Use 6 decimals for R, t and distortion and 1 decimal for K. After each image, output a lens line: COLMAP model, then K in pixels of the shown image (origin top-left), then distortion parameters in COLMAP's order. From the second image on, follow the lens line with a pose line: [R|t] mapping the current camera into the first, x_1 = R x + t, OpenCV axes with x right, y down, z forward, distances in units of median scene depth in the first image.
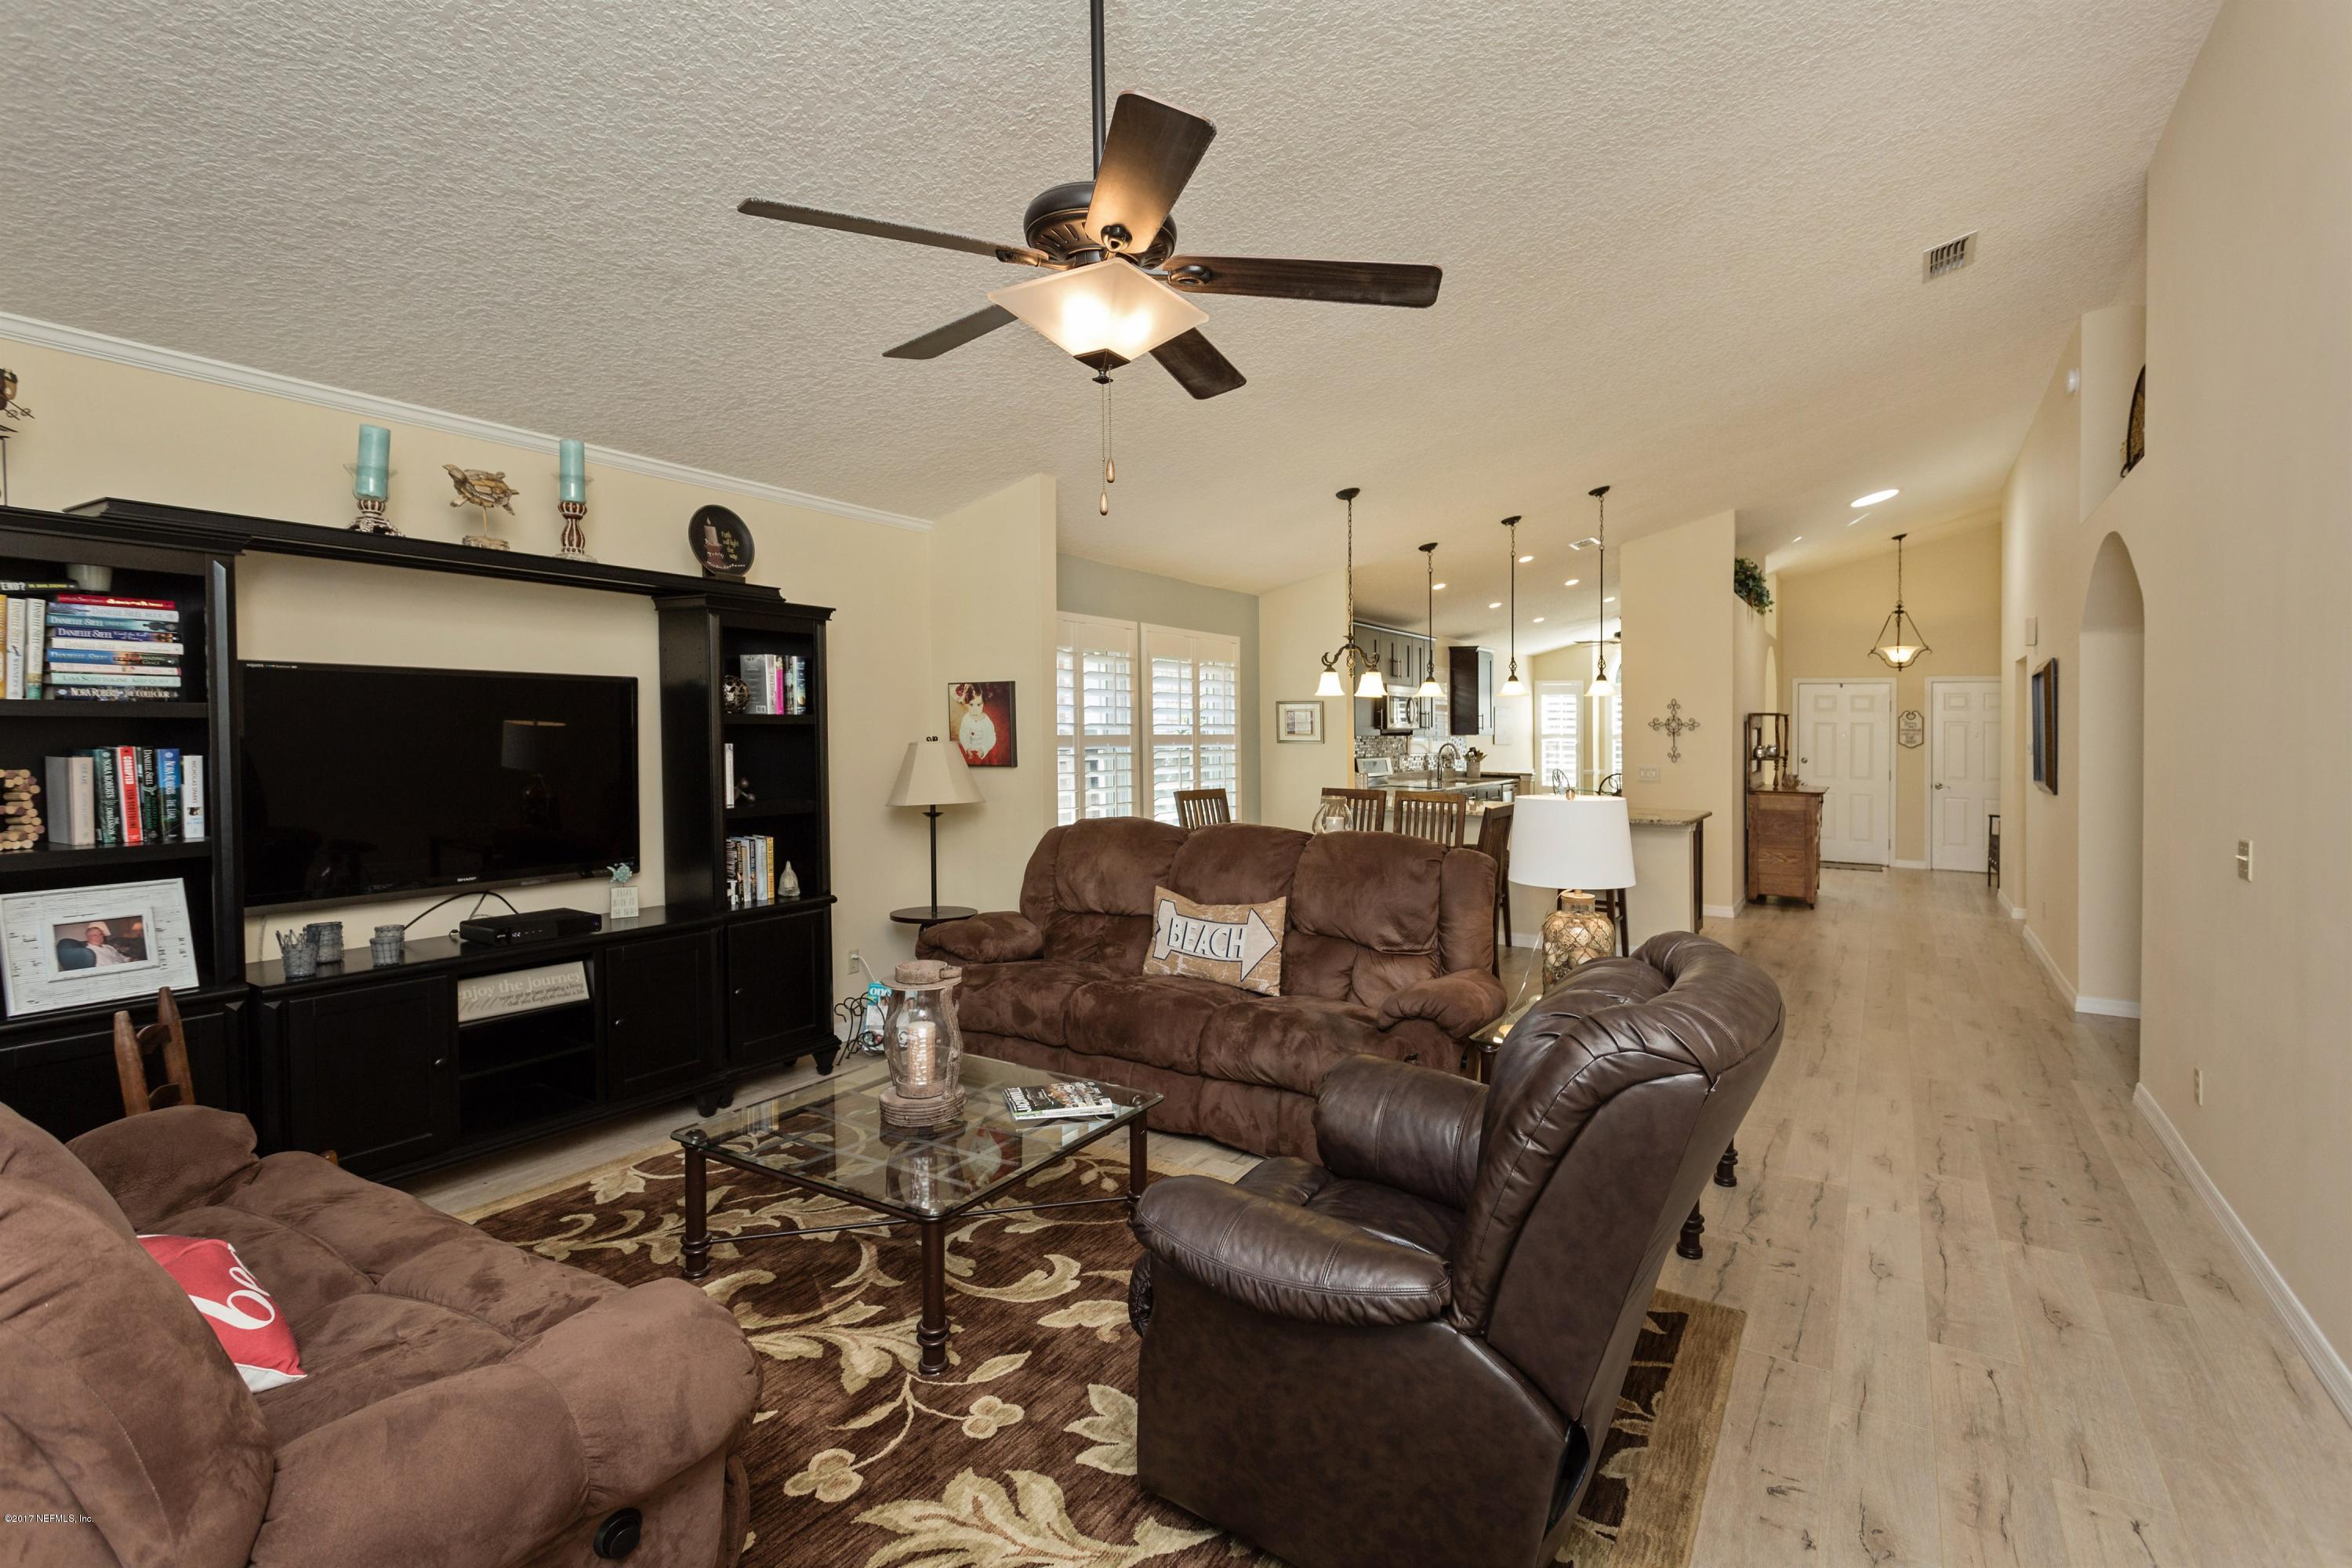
lens RADIAL K [[1106.6, 0, 1229.4], [0, 1106.6, 718.3], [0, 0, 1]] dist [-0.008022, 0.001080]
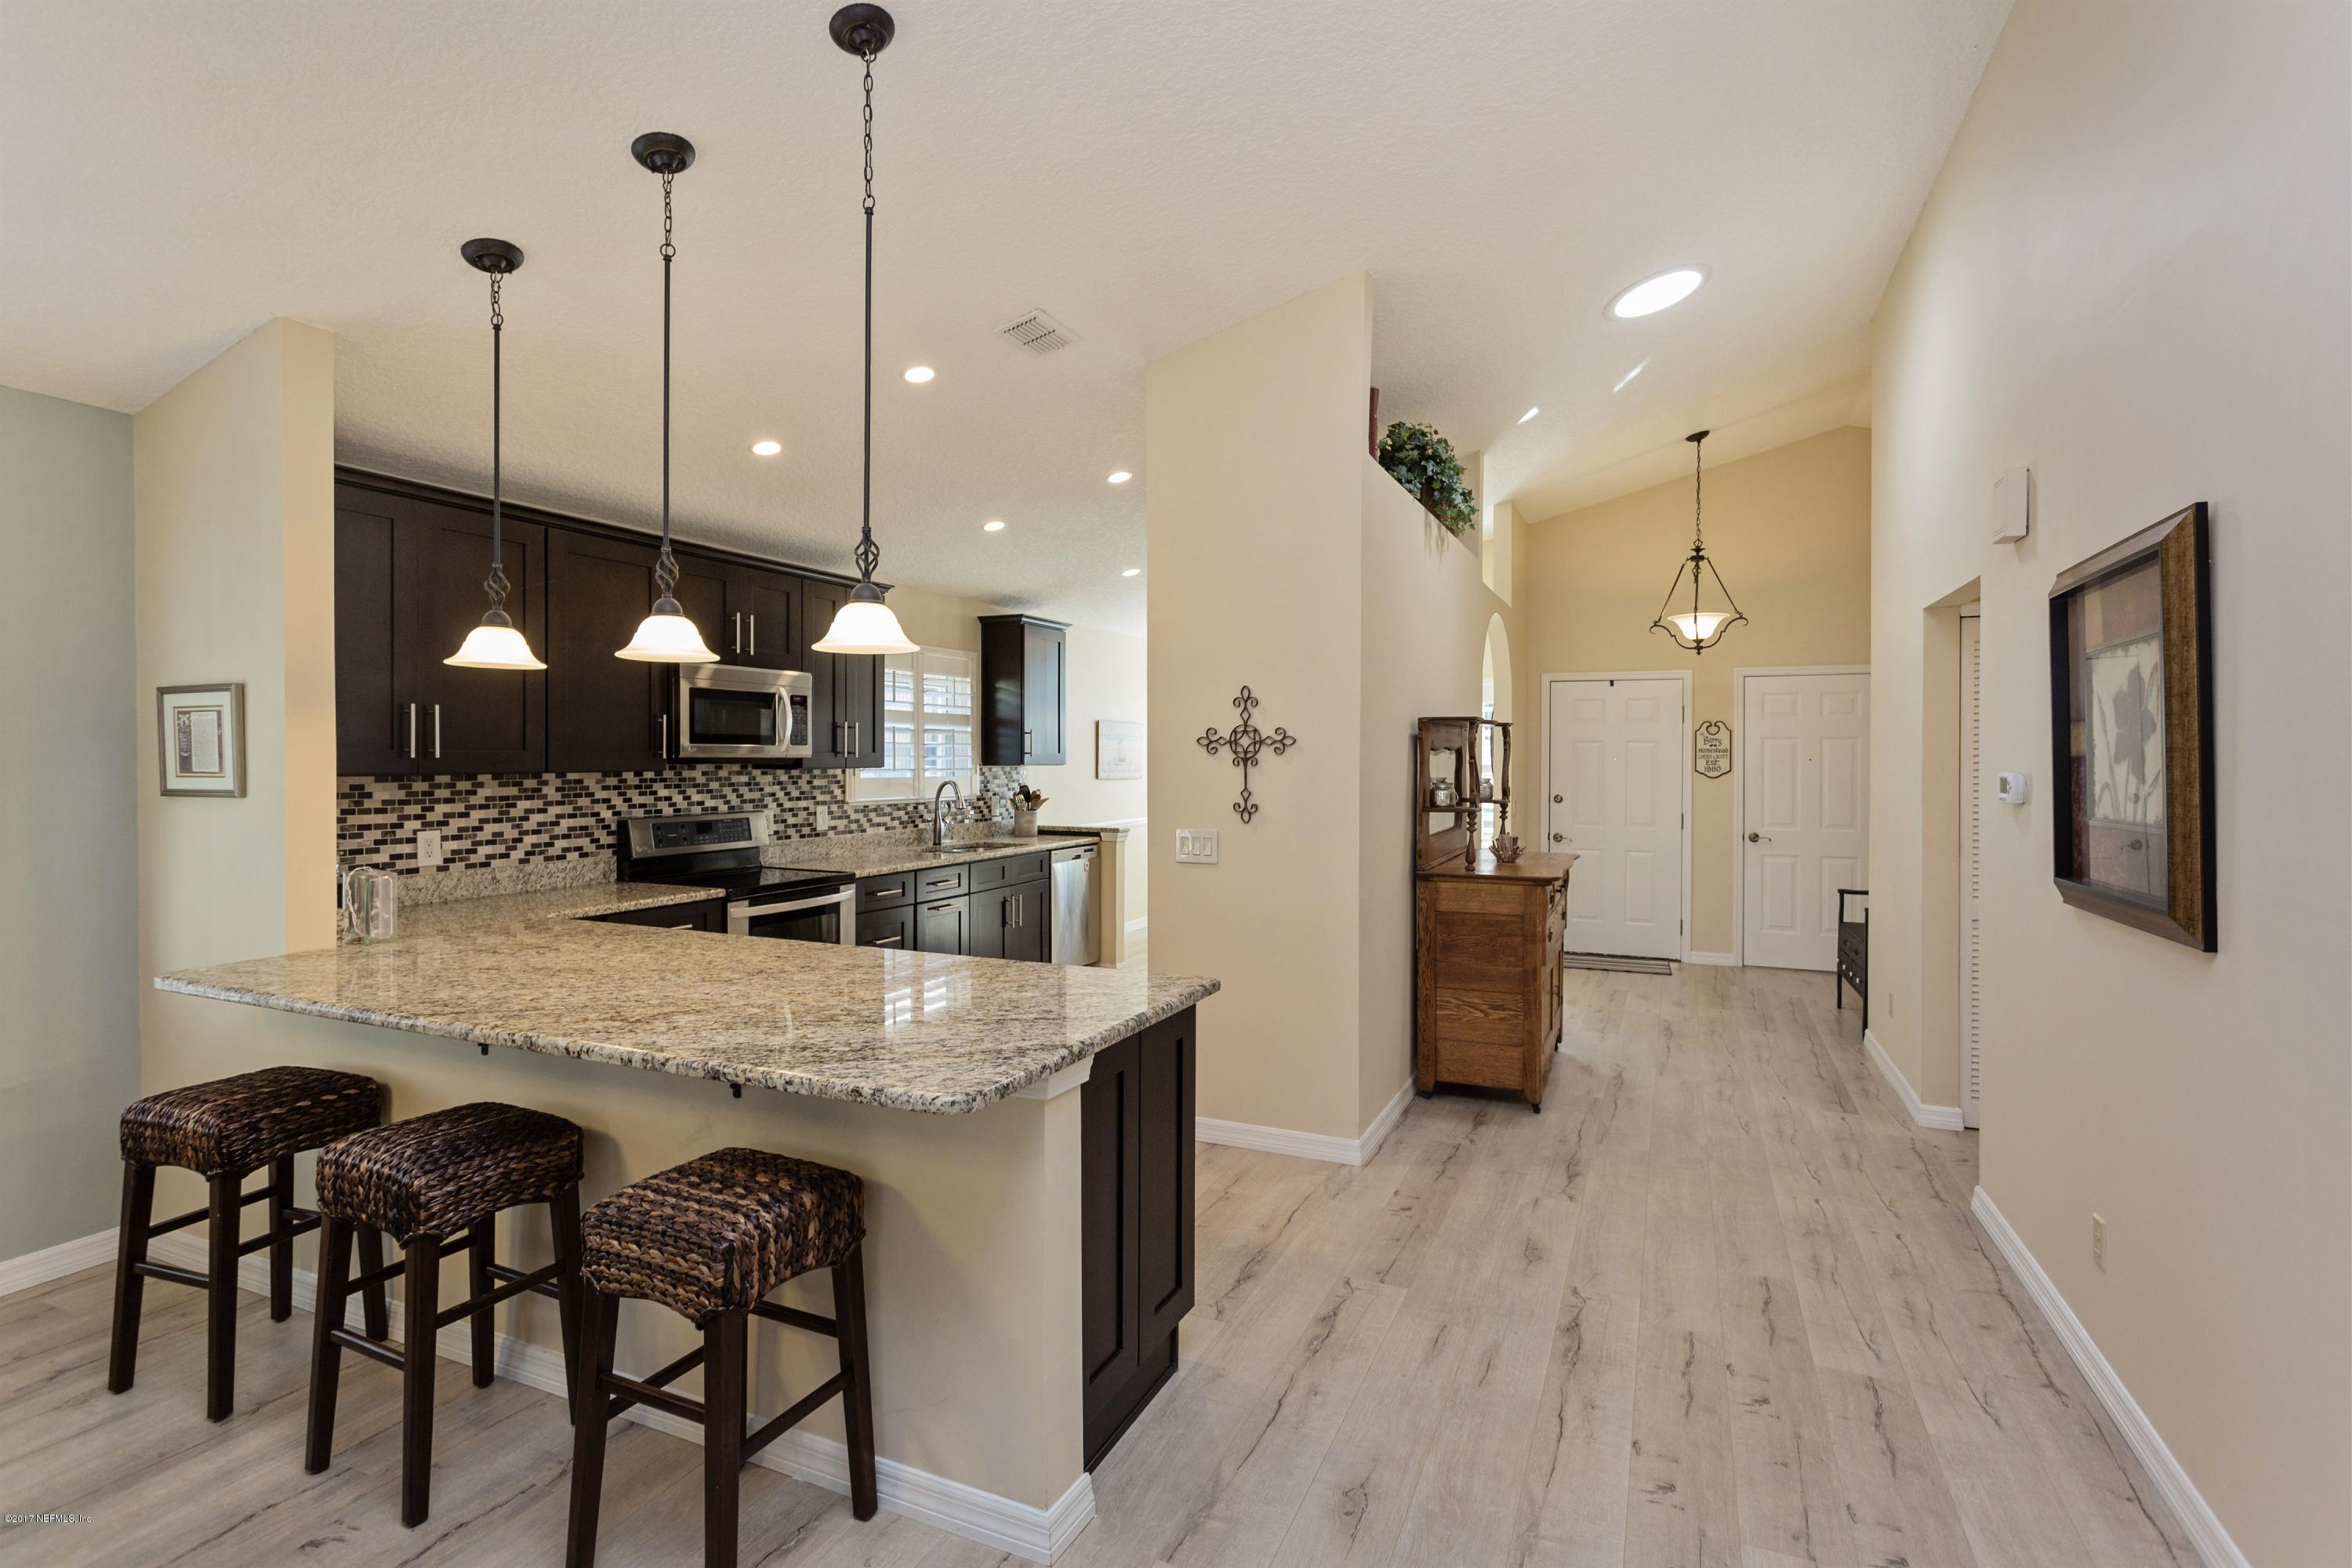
lens RADIAL K [[1106.6, 0, 1164.2], [0, 1106.6, 767.2], [0, 0, 1]] dist [-0.008022, 0.001080]
pose [[0.994359, -0.010128, 0.105582, 0.248213], [0.008112, 0.999777, 0.019506, 0.005599], [-0.105756, -0.018540, 0.994219, 0.422114]]
